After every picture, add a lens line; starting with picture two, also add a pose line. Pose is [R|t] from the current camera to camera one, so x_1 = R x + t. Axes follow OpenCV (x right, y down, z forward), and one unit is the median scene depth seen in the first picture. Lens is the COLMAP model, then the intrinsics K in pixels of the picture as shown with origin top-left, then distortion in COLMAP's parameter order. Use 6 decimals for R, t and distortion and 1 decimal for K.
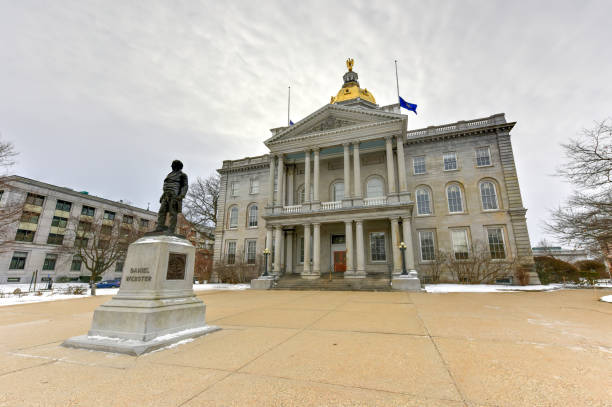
lens RADIAL K [[245.3, 0, 316.0], [0, 245.3, 226.1], [0, 0, 1]] dist [0.013346, -0.000316]
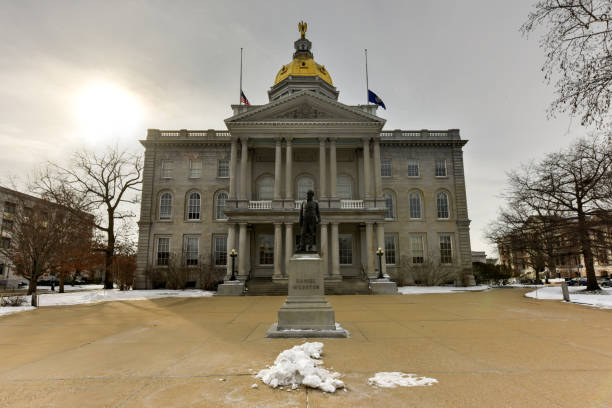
lens RADIAL K [[320.3, 0, 303.2], [0, 320.3, 235.2], [0, 0, 1]] dist [-0.005025, 0.005462]
pose [[0.947895, 0.036661, 0.316466, -0.311617], [-0.059099, 0.996350, 0.061594, -0.040945], [-0.313053, -0.077087, 0.946602, -0.145829]]
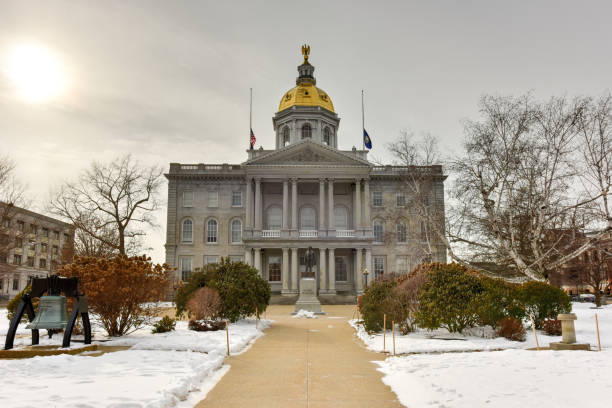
lens RADIAL K [[424.3, 0, 312.0], [0, 424.3, 256.8], [0, 0, 1]] dist [0.006619, -0.008105]
pose [[0.941963, 0.027879, 0.334558, -0.555022], [-0.065415, 0.992687, 0.101457, -0.170389], [-0.329283, -0.117454, 0.936898, -0.837416]]
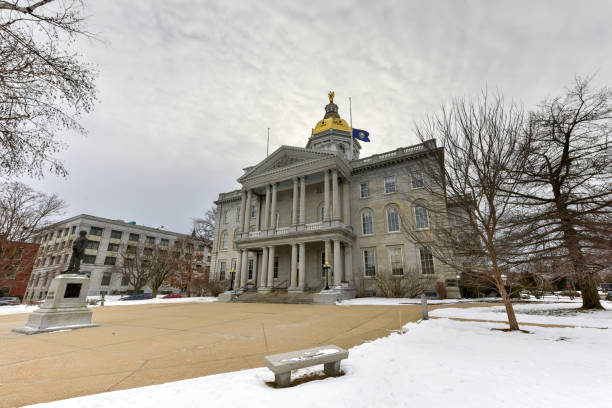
lens RADIAL K [[245.3, 0, 316.3], [0, 245.3, 226.3], [0, 0, 1]] dist [0.013346, -0.000316]
pose [[0.983363, -0.047479, -0.175335, 0.414846], [0.039691, 0.998075, -0.047663, -0.040491], [0.177260, 0.039911, 0.983354, -0.137832]]
